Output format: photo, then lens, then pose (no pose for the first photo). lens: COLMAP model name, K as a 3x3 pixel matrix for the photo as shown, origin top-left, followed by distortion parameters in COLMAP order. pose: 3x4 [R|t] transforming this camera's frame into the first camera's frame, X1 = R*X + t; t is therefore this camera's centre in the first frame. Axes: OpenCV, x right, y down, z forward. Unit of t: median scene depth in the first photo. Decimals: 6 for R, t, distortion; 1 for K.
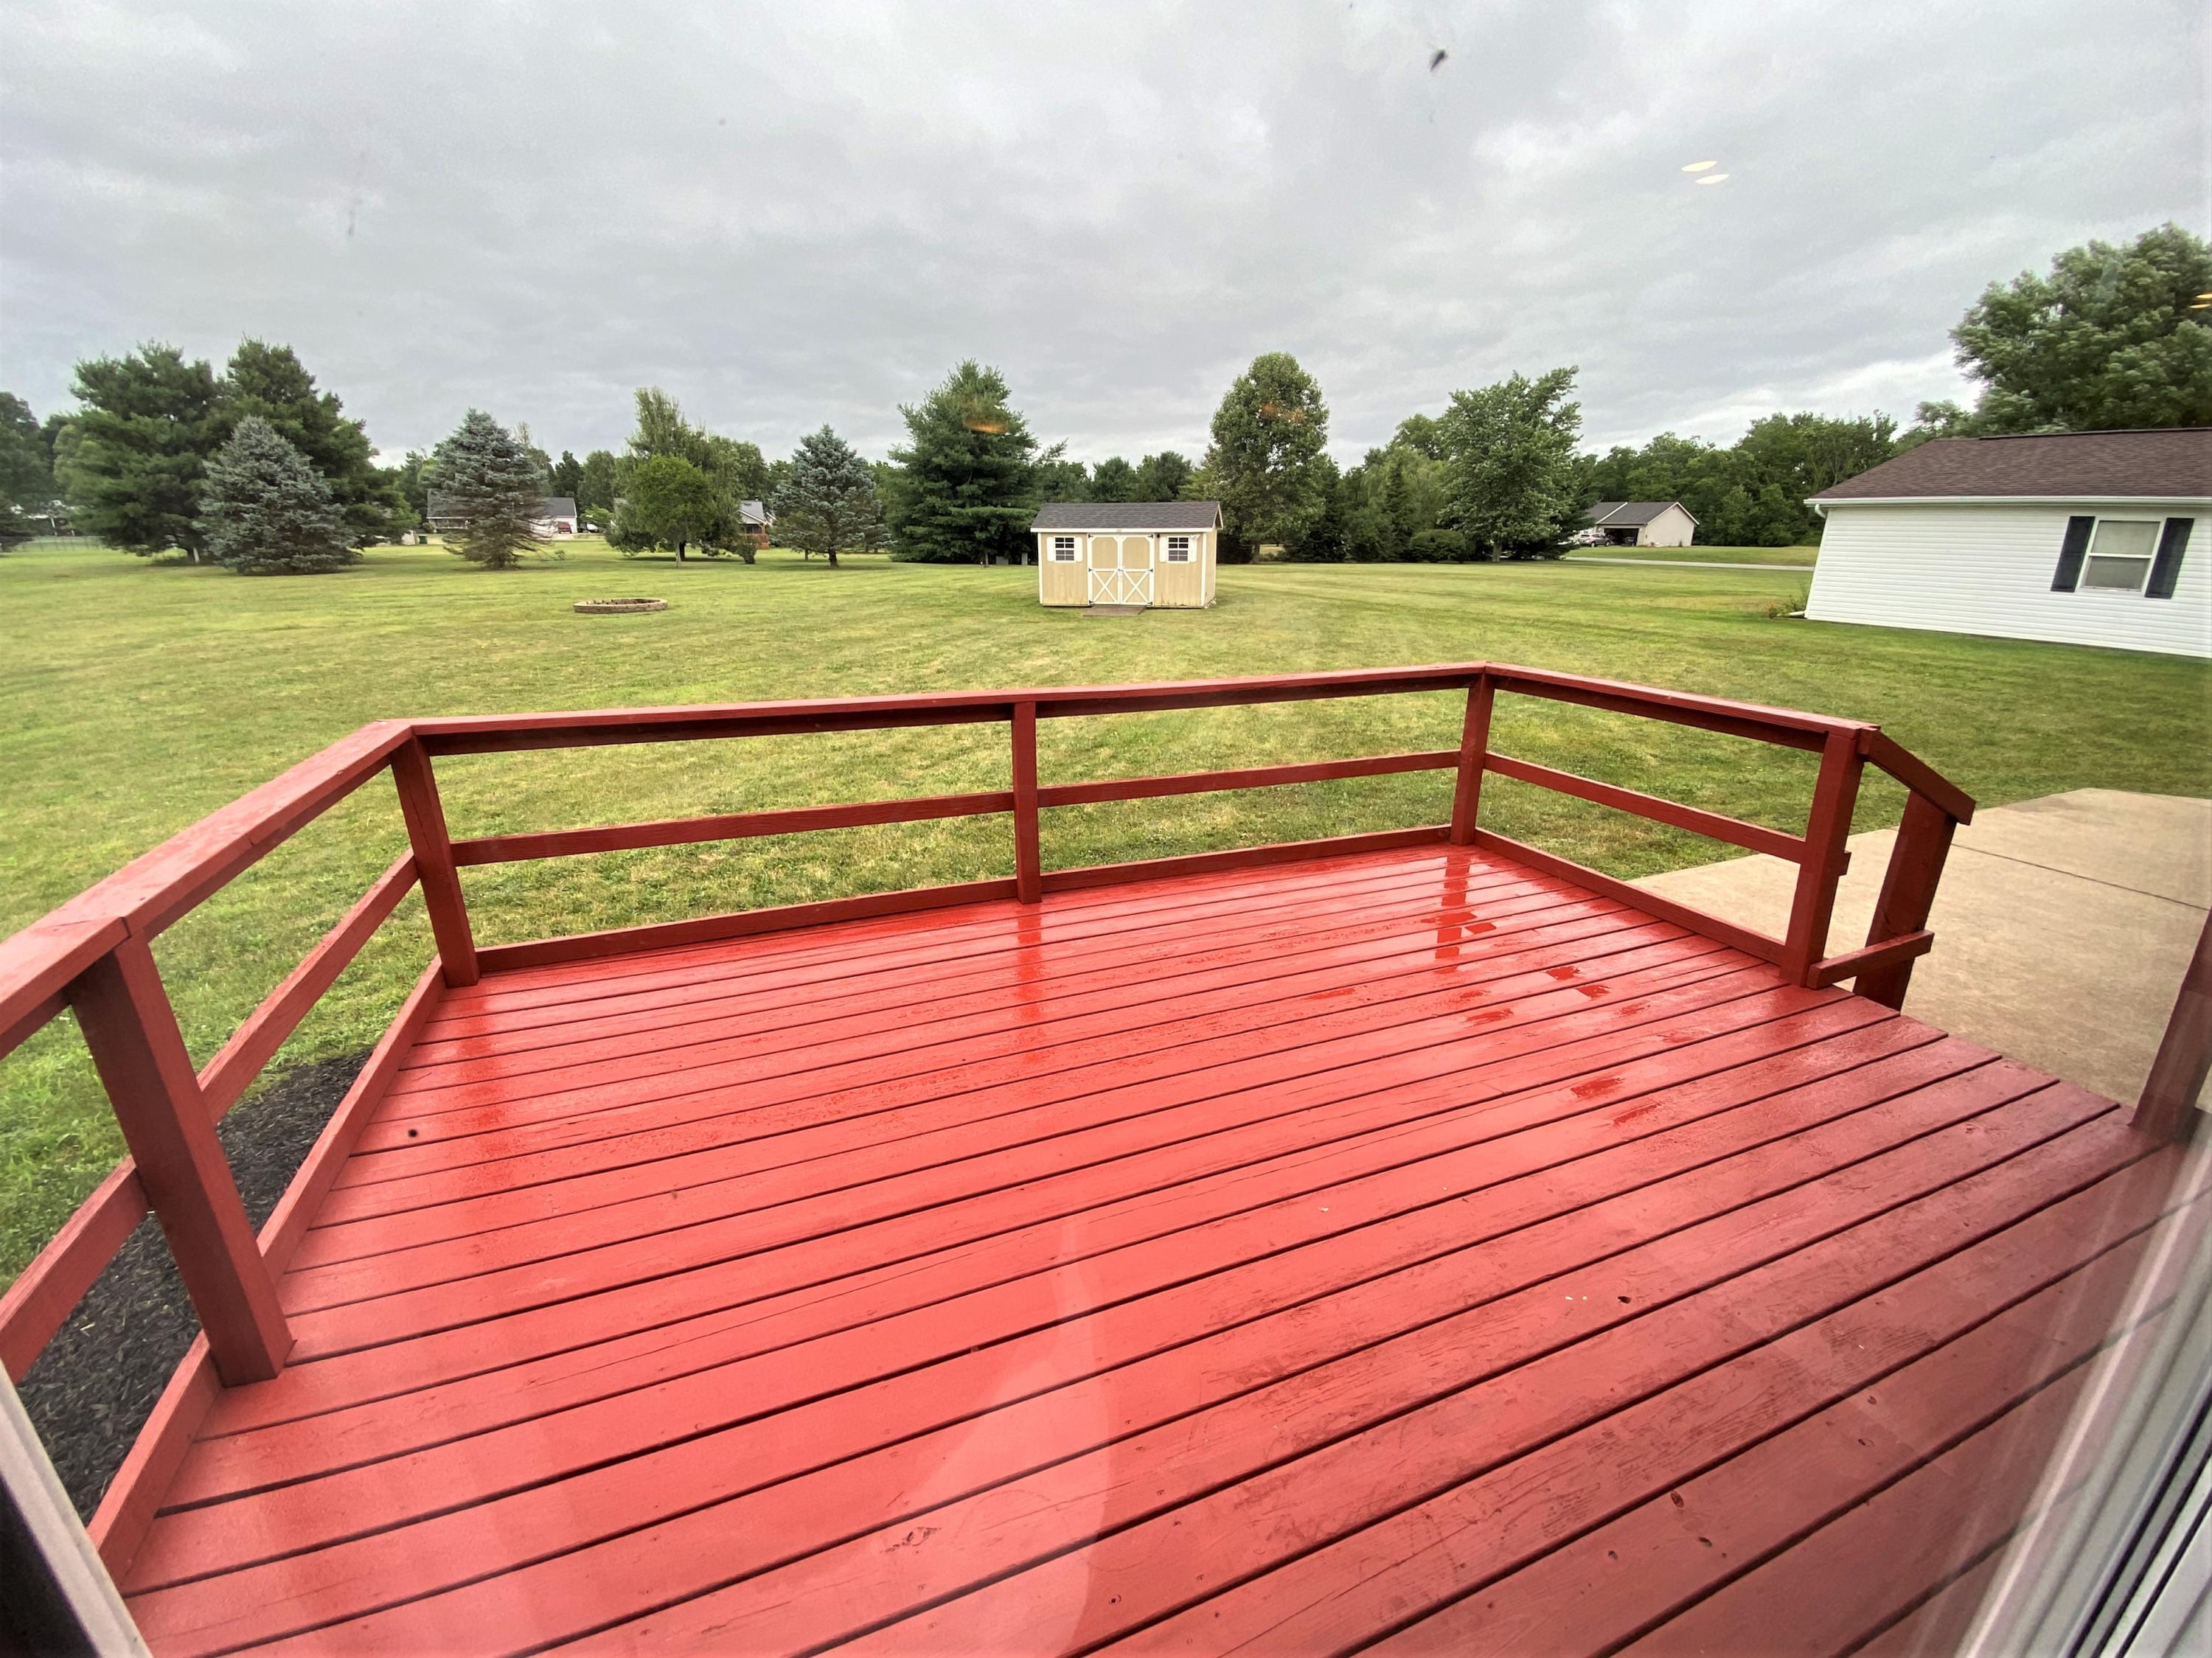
lens RADIAL K [[893.2, 0, 1105.7], [0, 893.2, 821.3], [0, 0, 1]] dist [0.027738, -0.022283]
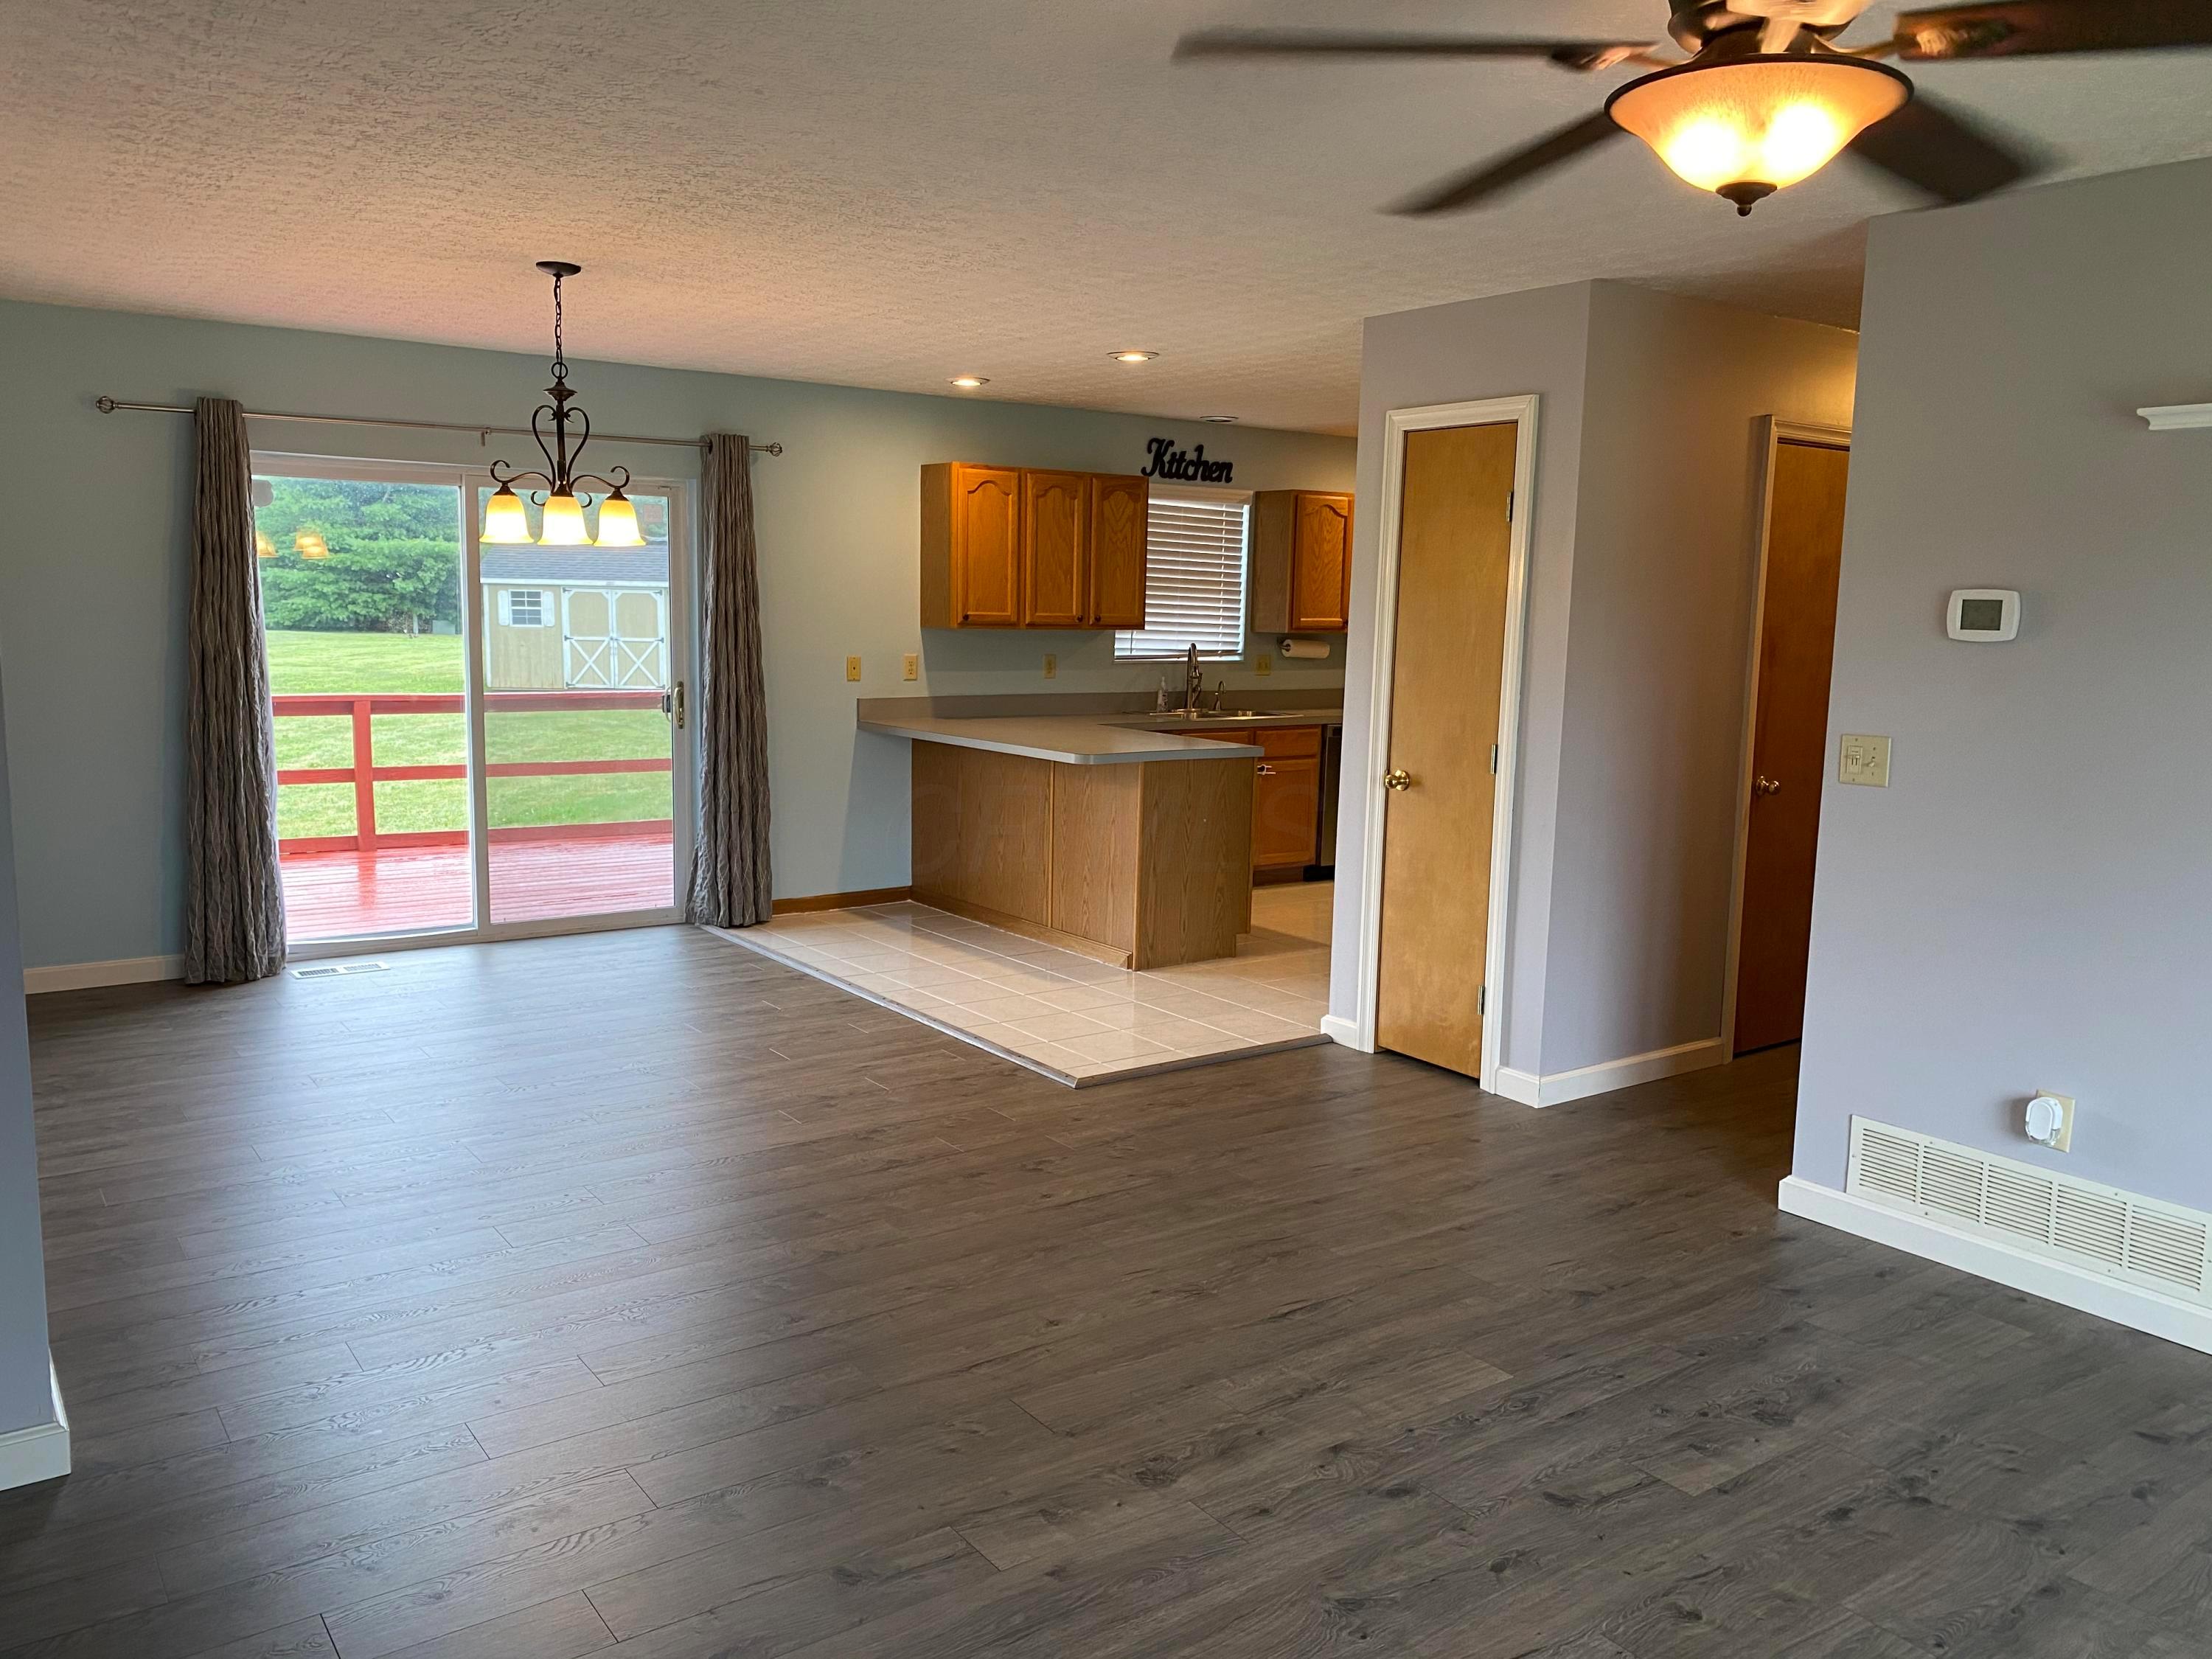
lens RADIAL K [[1673.8, 0, 1107.9], [0, 1673.8, 838.4], [0, 0, 1]] dist [0.120352, -0.184521]
pose [[0.969562, -0.018907, 0.244114, 0.032712], [0.059072, 0.985626, -0.158280, 0.048543], [-0.237612, 0.167882, 0.956742, -0.152006]]
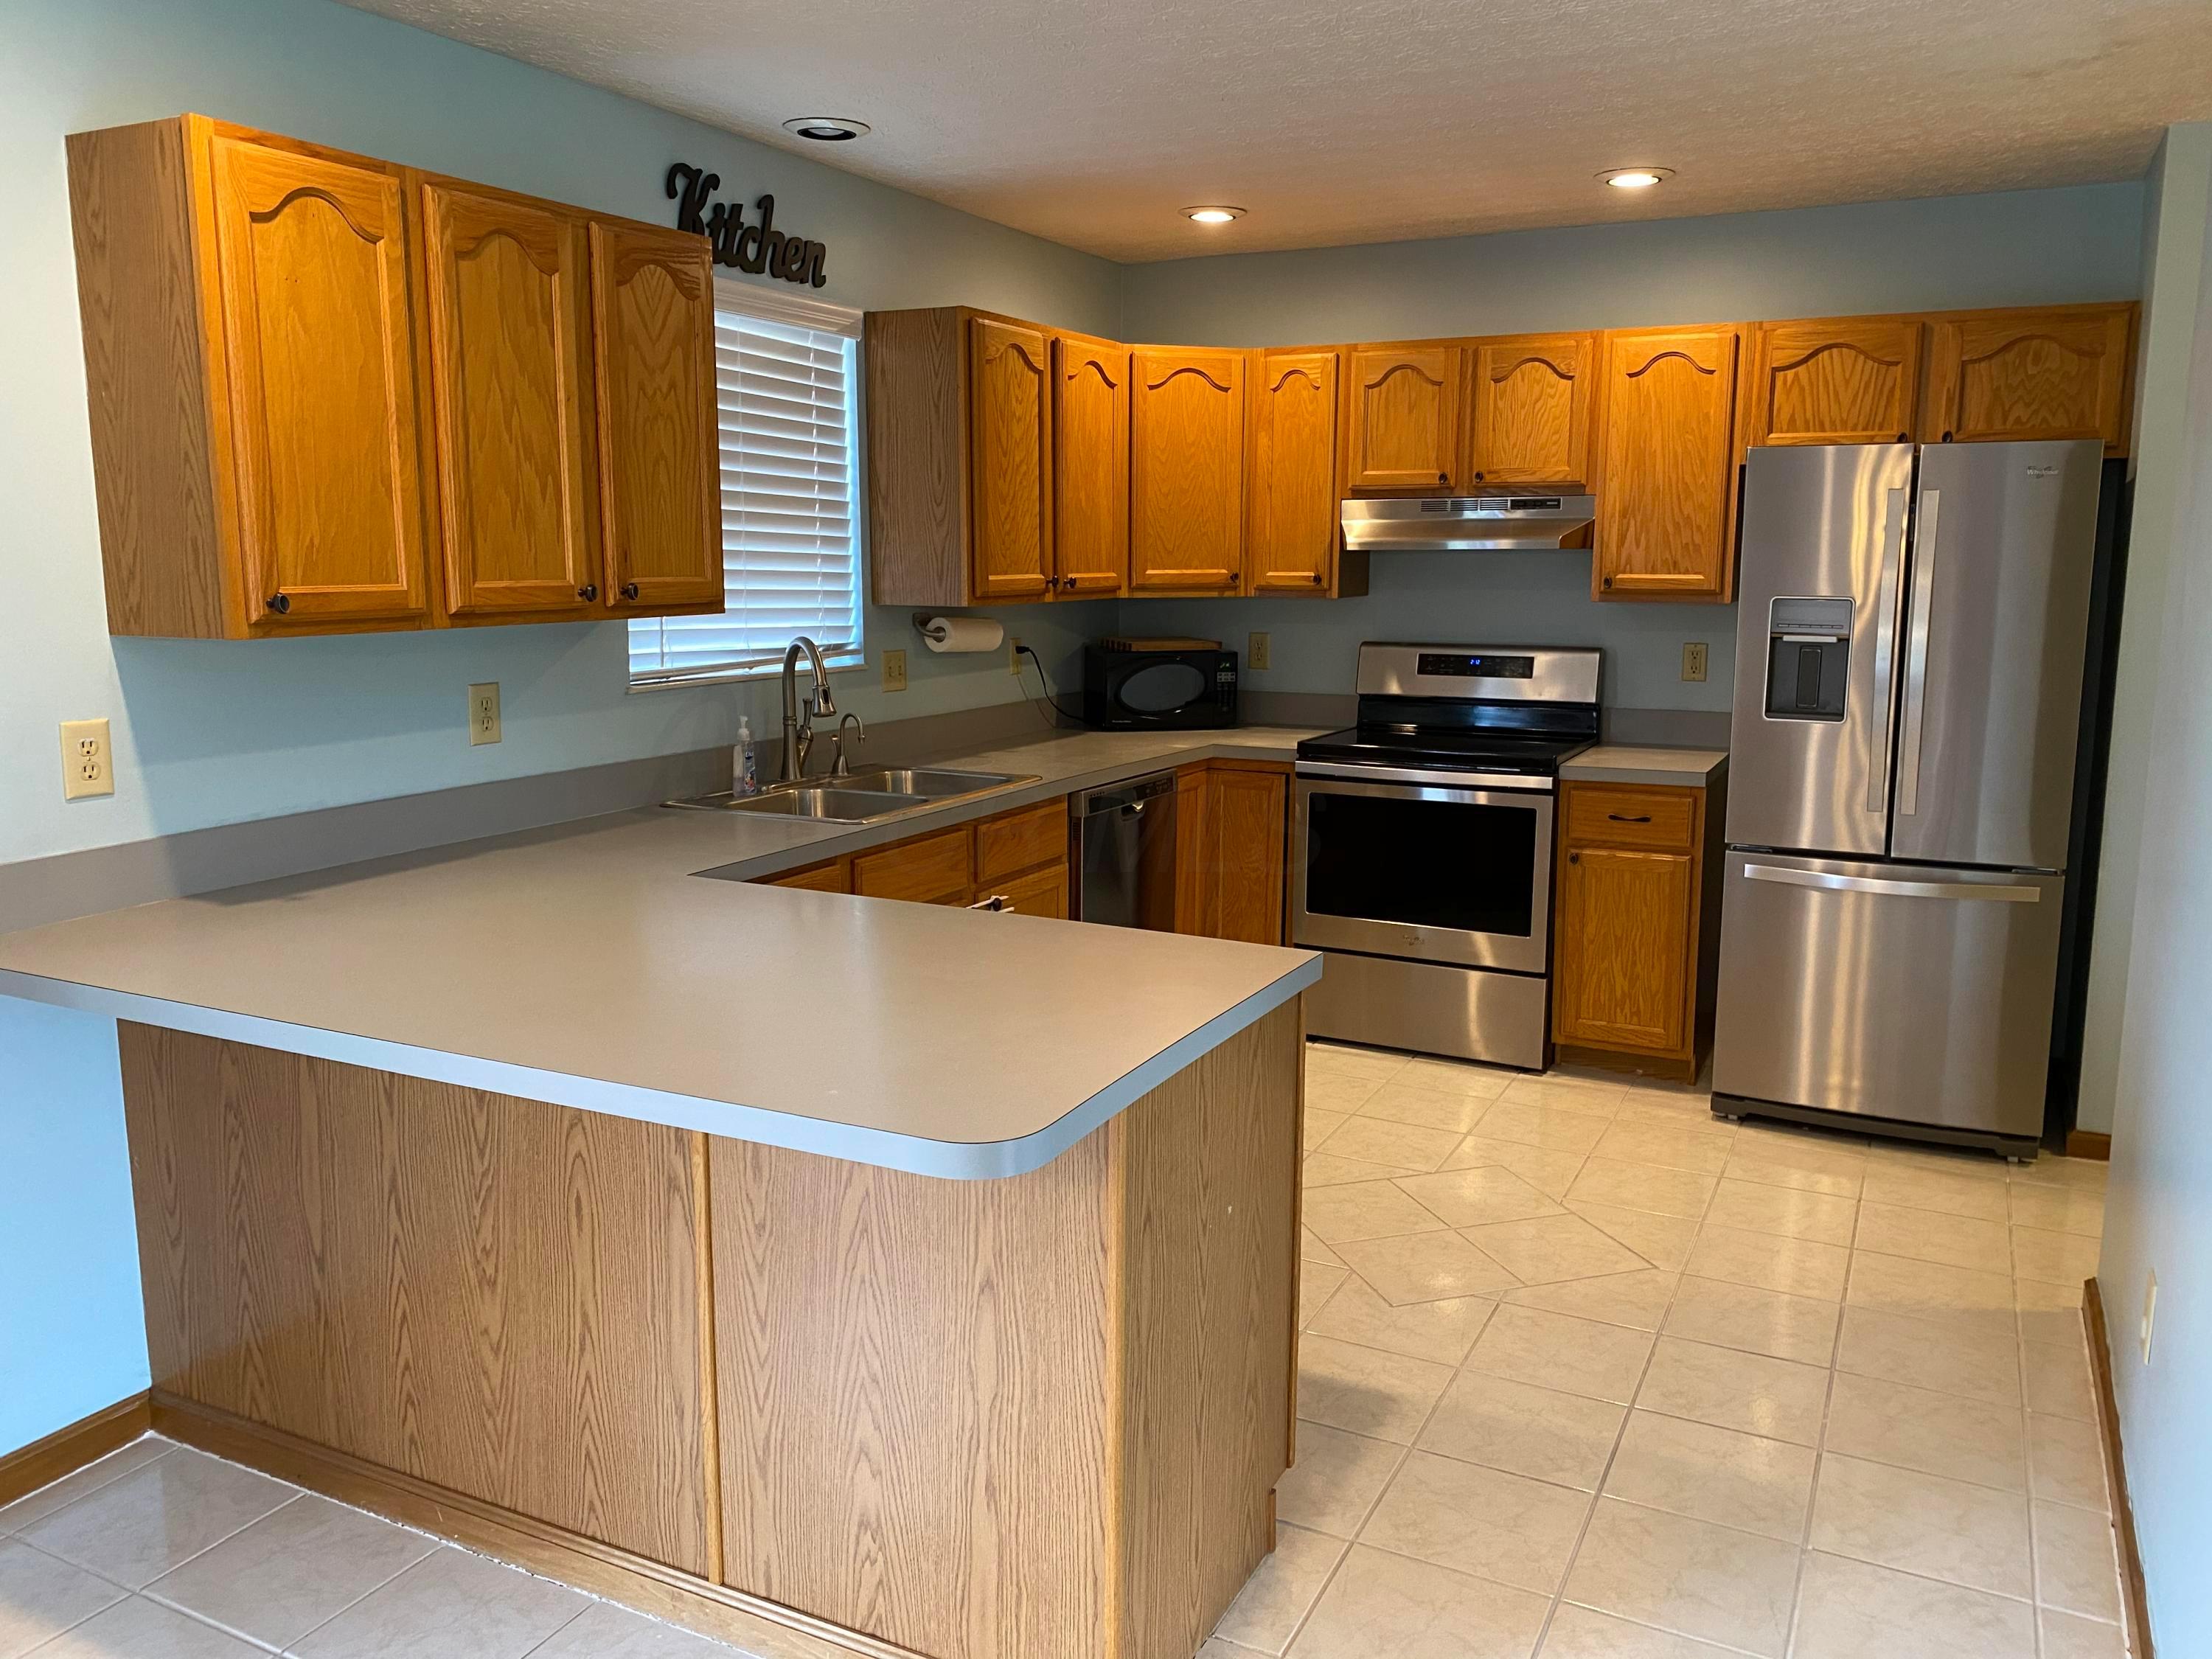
lens RADIAL K [[1690.6, 0, 1099.1], [0, 1690.6, 817.9], [0, 0, 1]] dist [0.011137, -0.003186]
pose [[0.758889, -0.106776, 0.642406, 0.044988], [0.203309, 0.976007, -0.077949, 0.014401], [-0.618670, 0.189762, 0.762390, -0.044247]]
